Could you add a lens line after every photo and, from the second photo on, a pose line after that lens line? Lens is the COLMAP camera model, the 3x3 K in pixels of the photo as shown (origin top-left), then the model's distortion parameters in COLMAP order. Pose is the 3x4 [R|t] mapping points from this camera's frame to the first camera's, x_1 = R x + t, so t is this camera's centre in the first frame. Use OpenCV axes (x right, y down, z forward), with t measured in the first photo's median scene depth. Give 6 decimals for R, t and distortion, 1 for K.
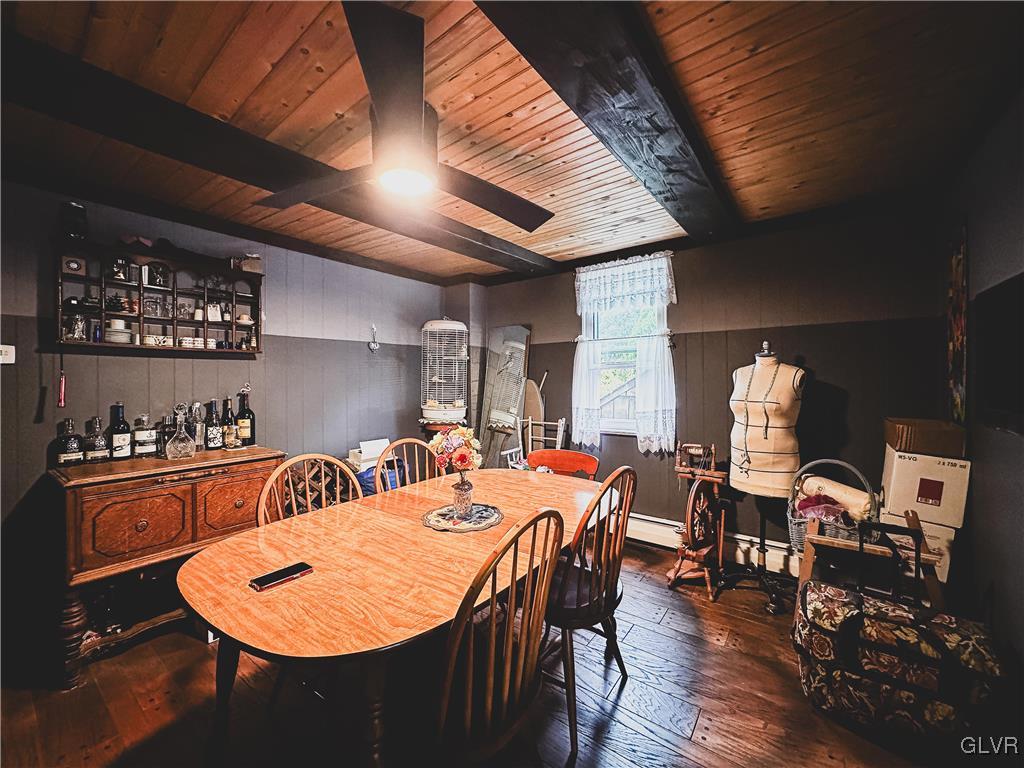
lens RADIAL K [[410.0, 0, 509.9], [0, 410.0, 378.4], [0, 0, 1]] dist [-0.001574, 0.000220]
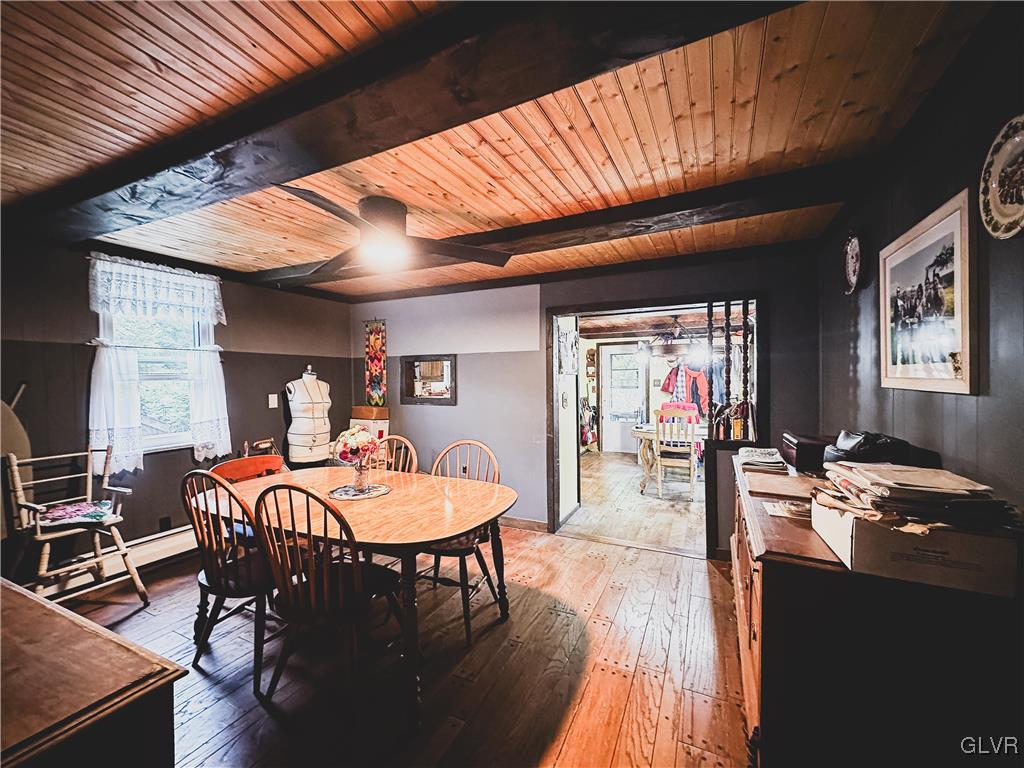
lens RADIAL K [[410.0, 0, 515.1], [0, 410.0, 383.9], [0, 0, 1]] dist [-0.001574, 0.000220]
pose [[-0.193153, -0.006261, 0.981149, -0.873579], [0.010611, 0.999908, 0.008470, -0.017684], [-0.981111, 0.012047, -0.193069, 0.419454]]
